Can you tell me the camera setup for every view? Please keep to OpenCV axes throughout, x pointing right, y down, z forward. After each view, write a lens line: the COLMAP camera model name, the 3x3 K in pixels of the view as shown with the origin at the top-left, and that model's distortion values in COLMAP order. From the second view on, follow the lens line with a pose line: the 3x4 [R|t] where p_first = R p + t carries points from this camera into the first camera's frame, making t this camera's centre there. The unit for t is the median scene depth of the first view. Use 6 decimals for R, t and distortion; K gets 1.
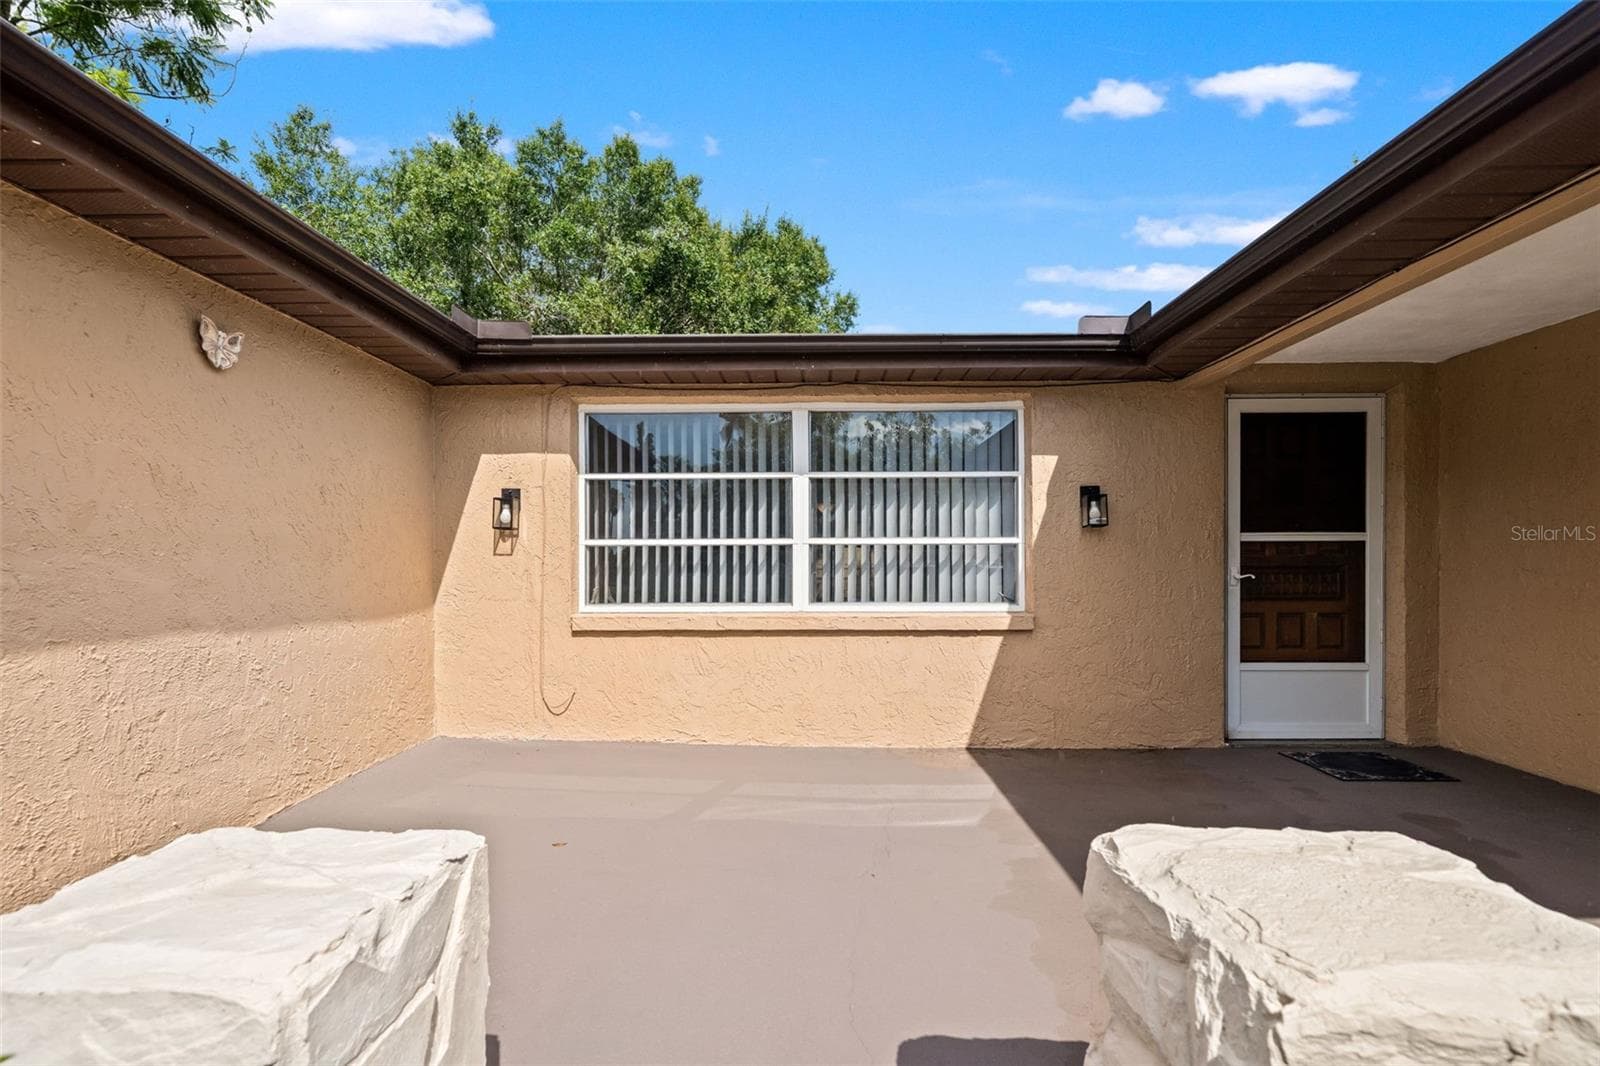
lens RADIAL K [[770.7, 0, 788.5], [0, 770.7, 565.5], [0, 0, 1]] dist [0.002632, 0.000678]
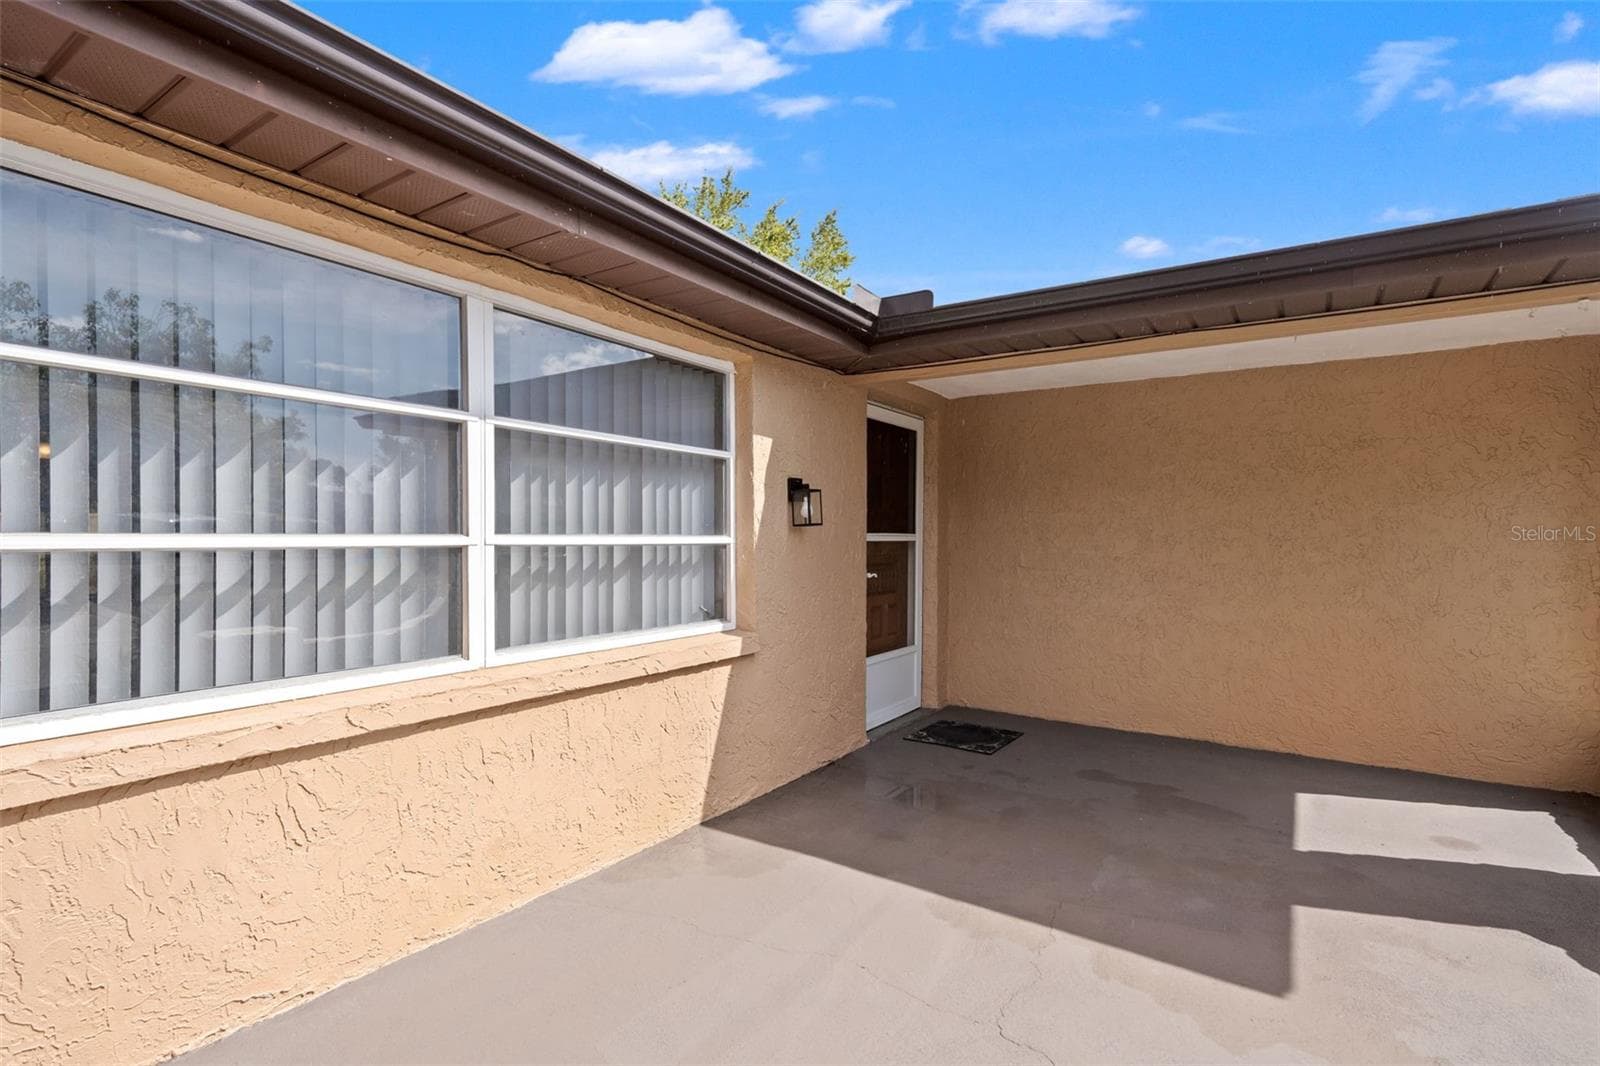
lens RADIAL K [[763.3, 0, 799.7], [0, 763.3, 544.3], [0, 0, 1]] dist [0.000234, 0.000437]
pose [[0.532297, -0.002749, 0.846553, -0.328592], [-0.004945, 0.999968, 0.006356, -0.033559], [-0.846543, -0.007570, 0.532266, 0.530646]]
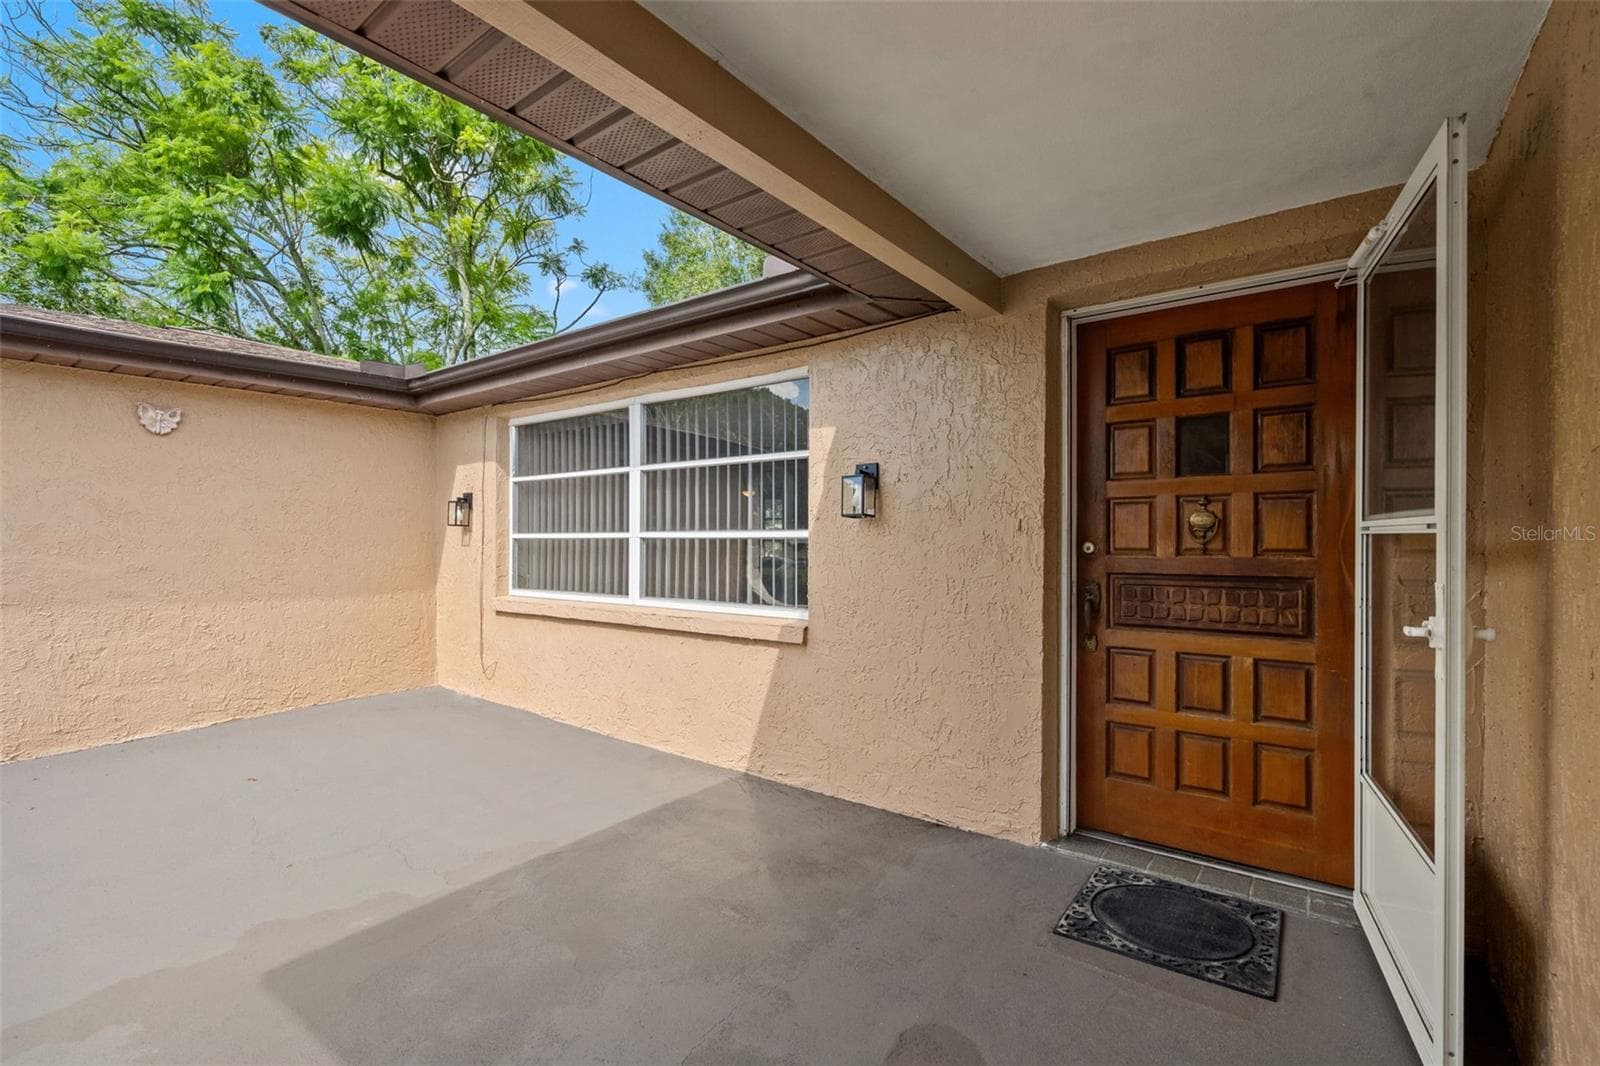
lens RADIAL K [[724.8, 0, 771.5], [0, 724.8, 539.9], [0, 0, 1]] dist [0.001285, 0.000270]
pose [[0.799703, 0.002599, -0.600390, 0.736572], [-0.000677, 0.999994, 0.003427, -0.028598], [0.600395, -0.002334, 0.799700, 0.361708]]
